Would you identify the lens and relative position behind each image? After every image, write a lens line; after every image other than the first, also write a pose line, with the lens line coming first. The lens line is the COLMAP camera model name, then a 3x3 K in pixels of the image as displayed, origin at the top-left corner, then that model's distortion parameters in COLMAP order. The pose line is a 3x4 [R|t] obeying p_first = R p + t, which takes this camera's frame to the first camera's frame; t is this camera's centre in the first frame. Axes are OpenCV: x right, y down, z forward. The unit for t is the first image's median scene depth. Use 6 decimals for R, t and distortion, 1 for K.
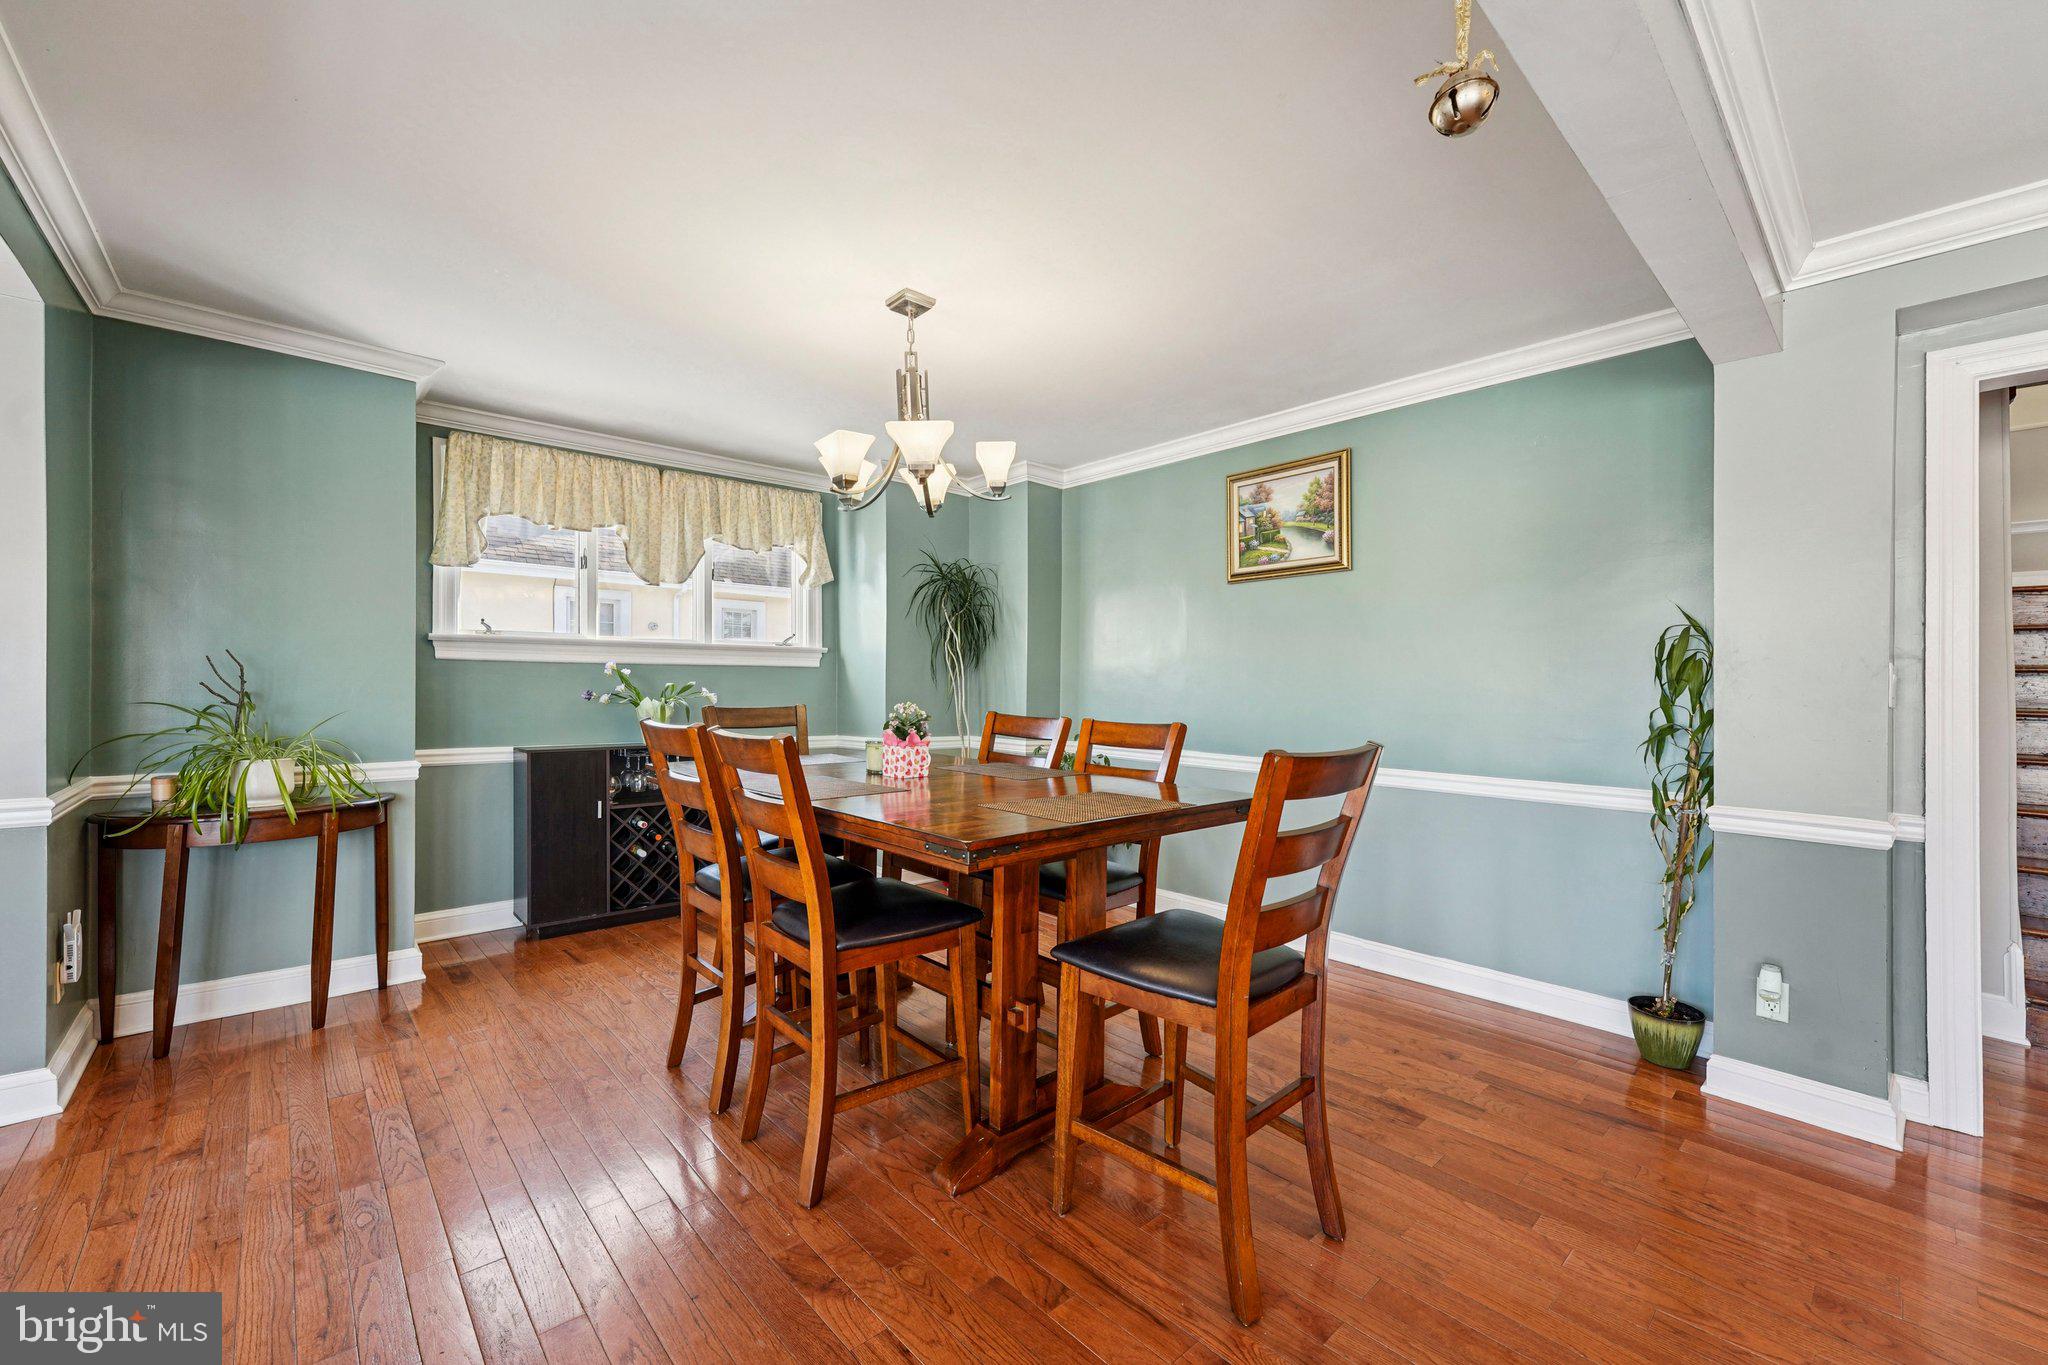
lens RADIAL K [[824.0, 0, 1022.1], [0, 824.0, 677.9], [0, 0, 1]] dist [0.000186, 0.000725]
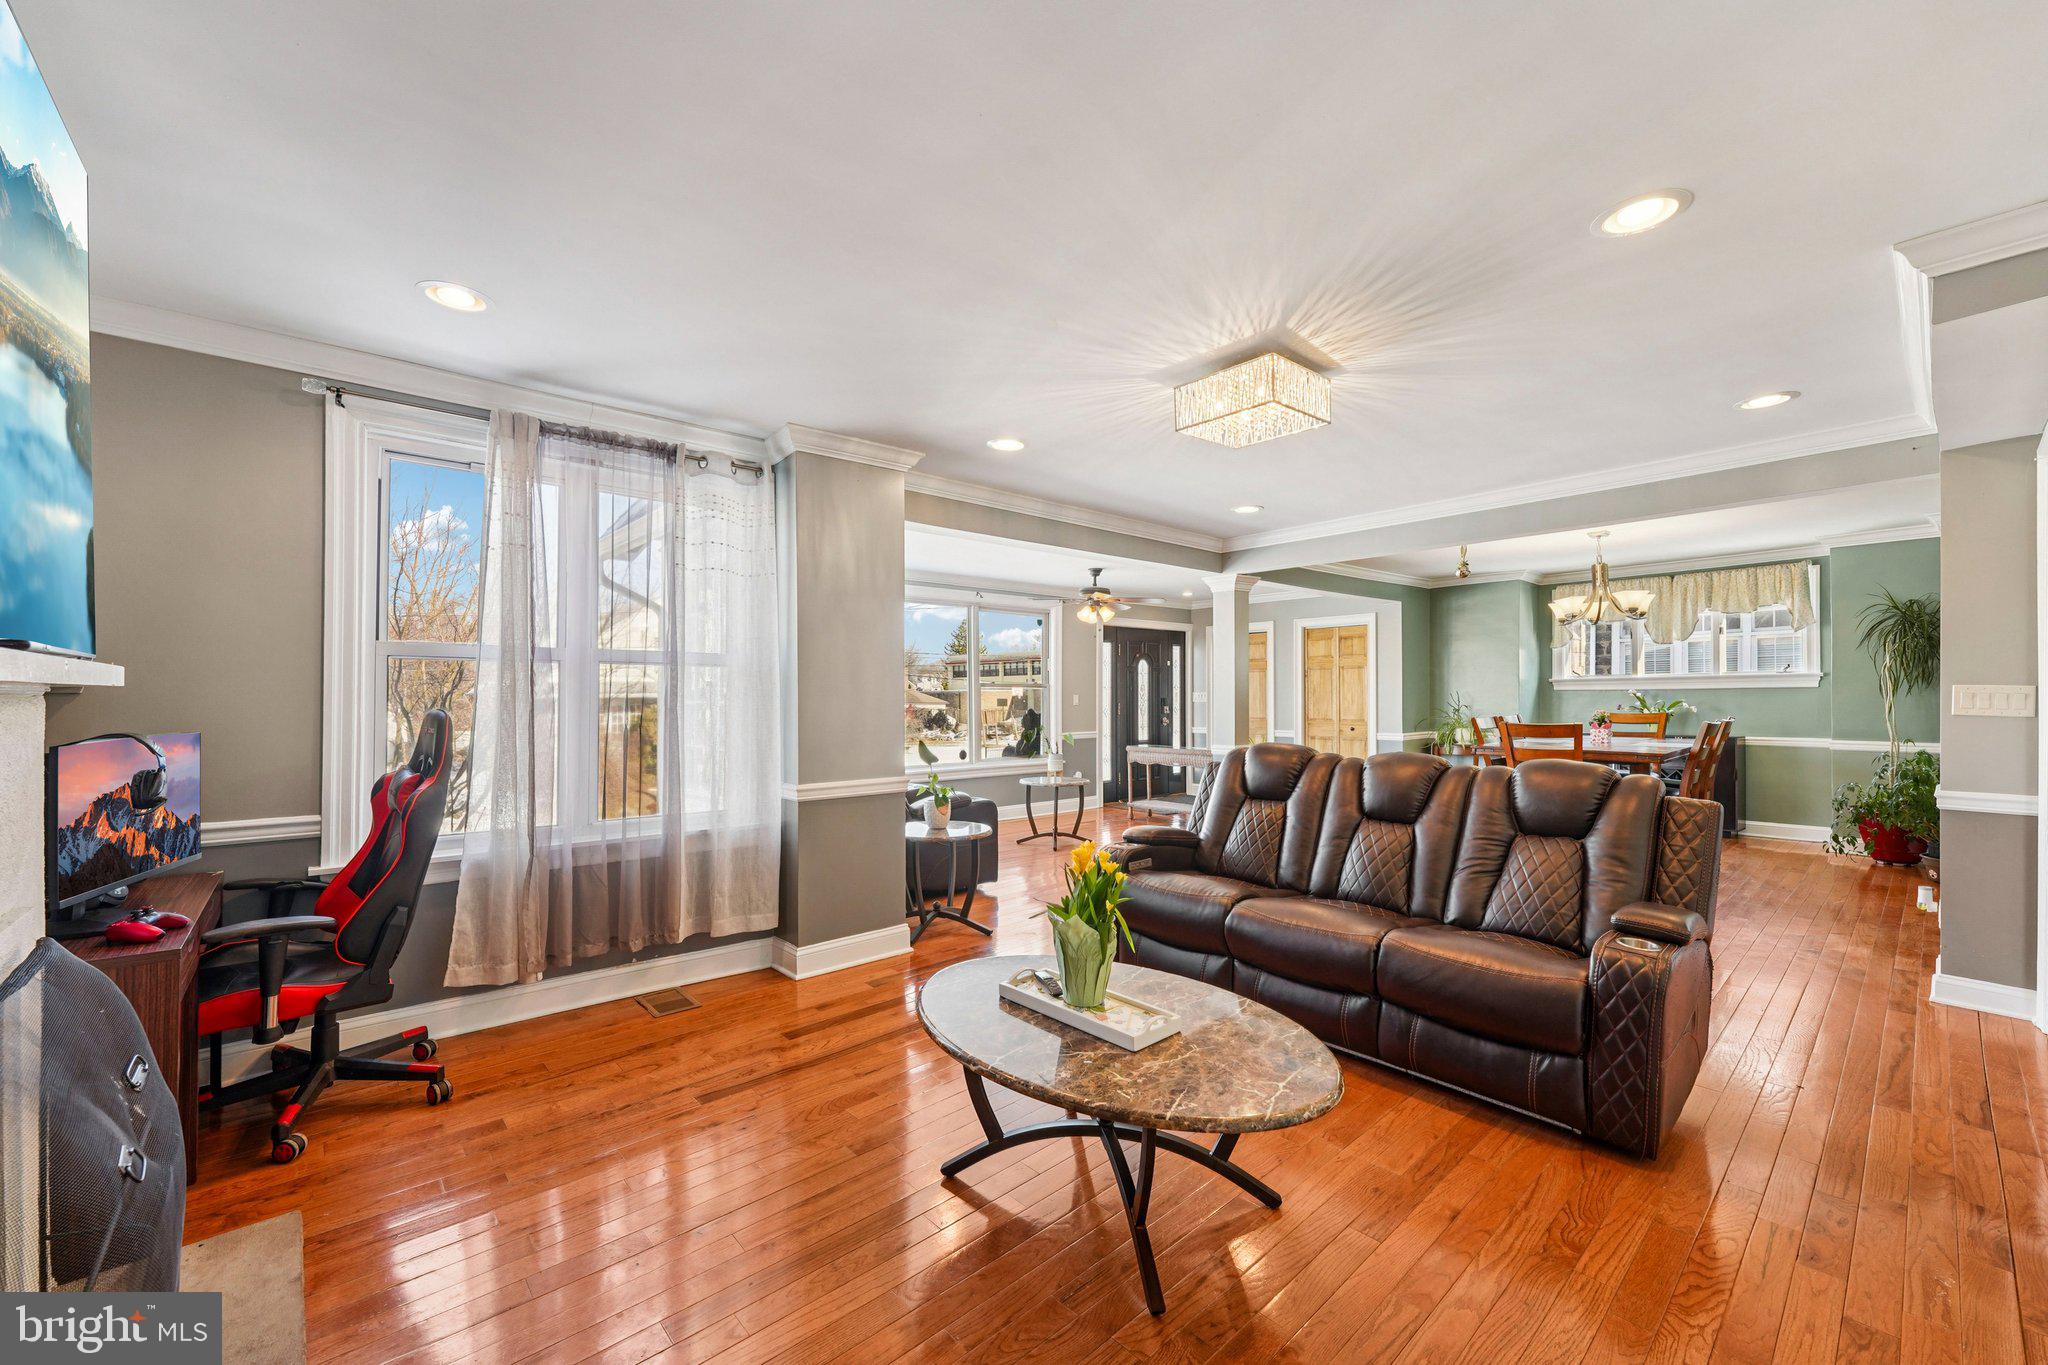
lens RADIAL K [[824.0, 0, 1019.6], [0, 824.0, 691.4], [0, 0, 1]] dist [0.000186, 0.000725]
pose [[-0.020551, -0.018566, -0.999616, 1.973341], [0.014944, 0.999710, -0.018875, -0.000870], [0.999677, -0.015326, -0.020268, -0.499423]]
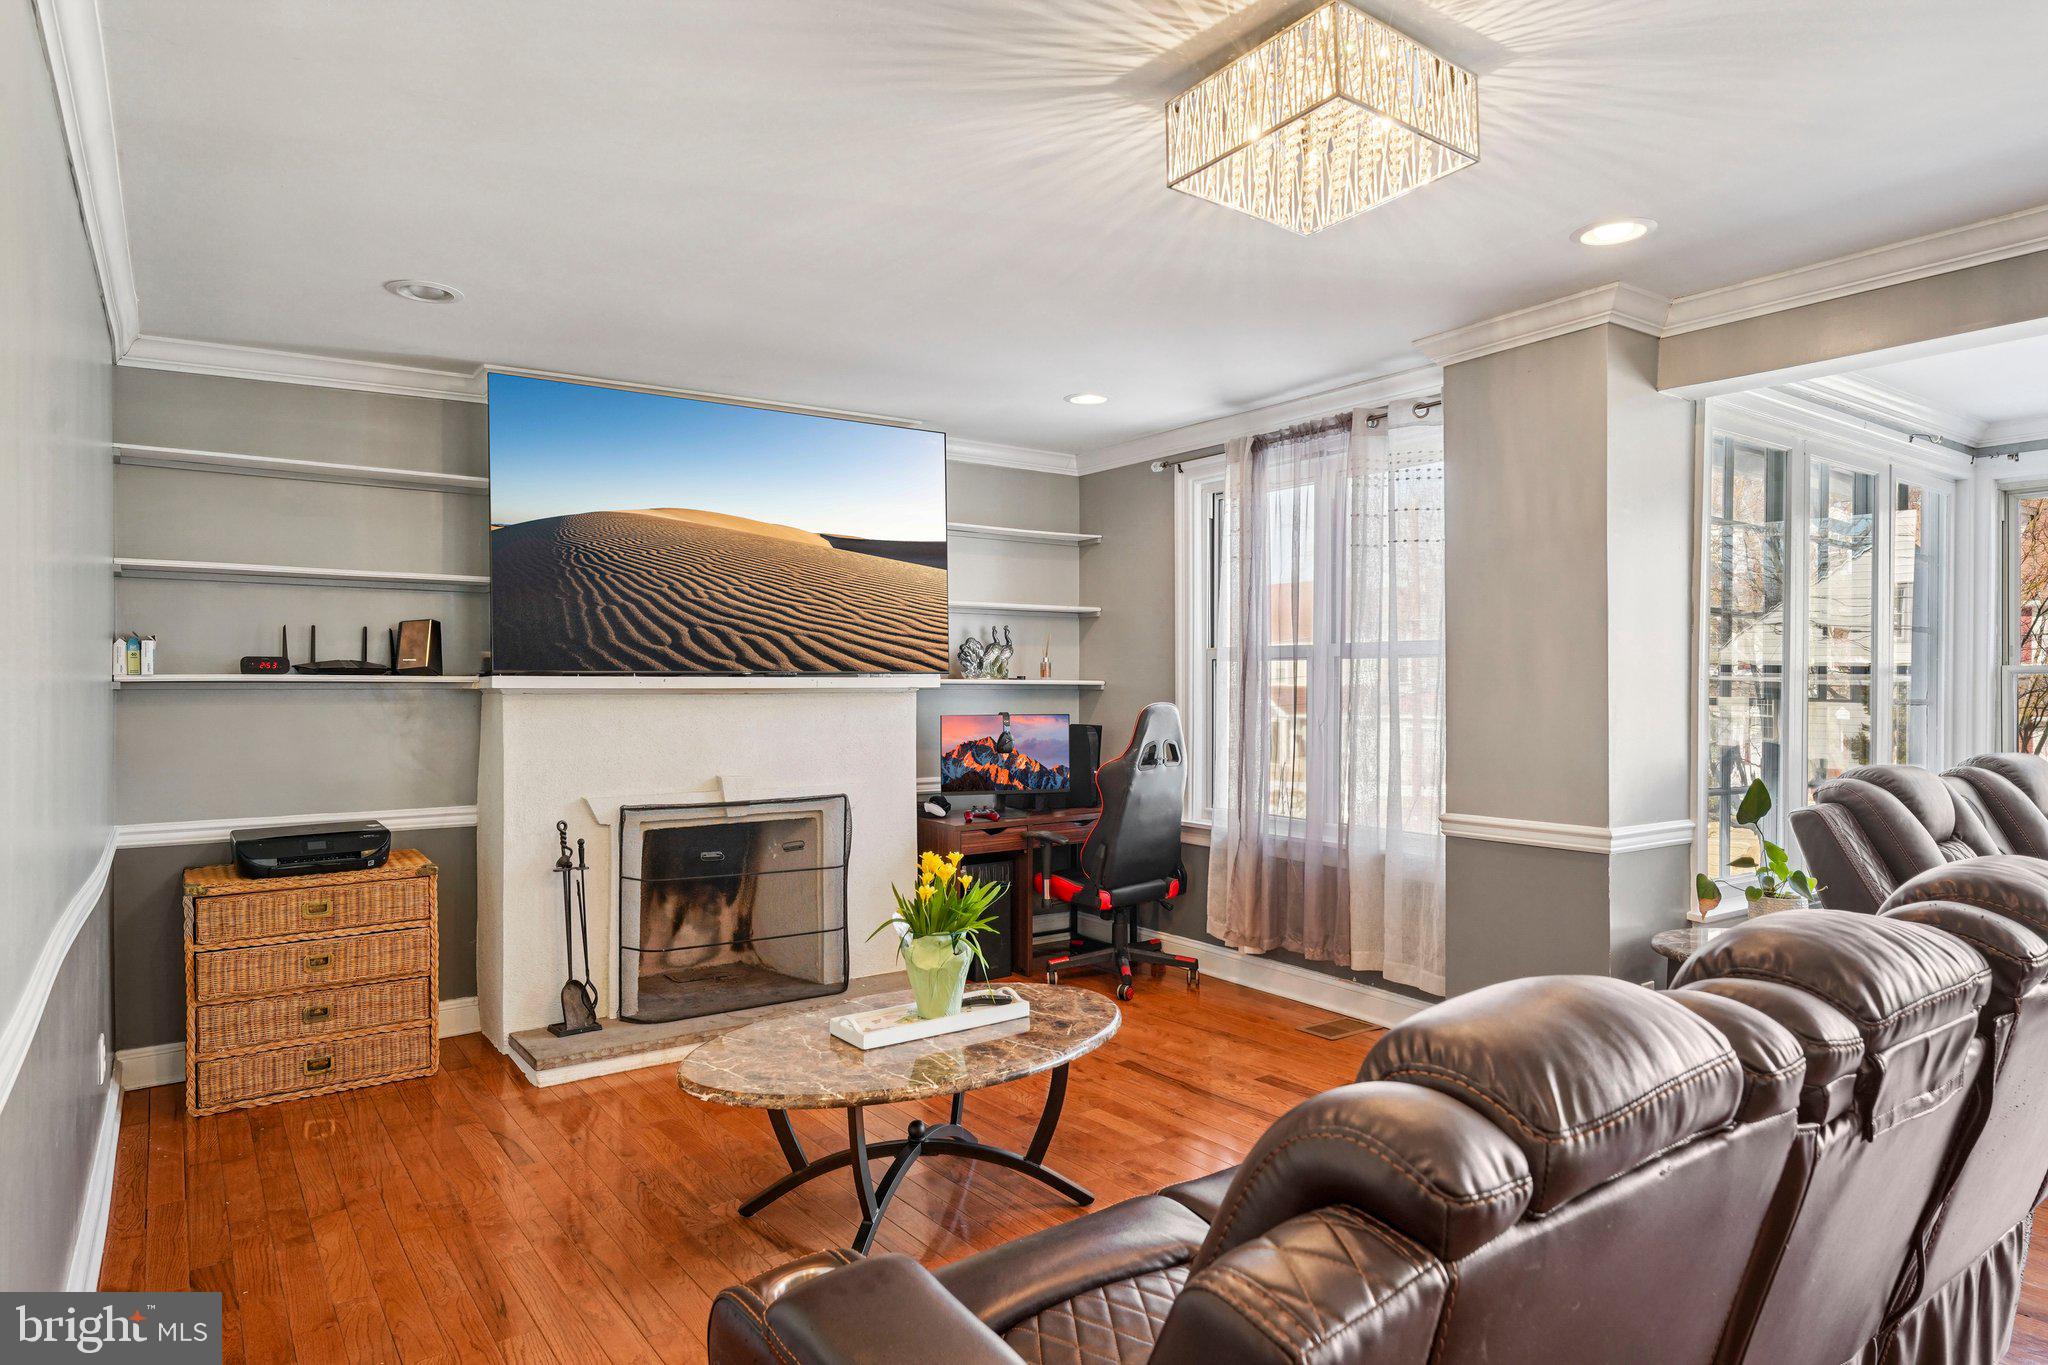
lens RADIAL K [[1178.8, 0, 1009.5], [0, 1178.8, 667.2], [0, 0, 1]] dist [0.007823, -0.000444]
pose [[-0.991390, -0.008555, 0.130661, 1.044467], [-0.012332, 0.999528, -0.028128, -0.008454], [-0.130358, -0.029497, -0.991028, 0.539130]]
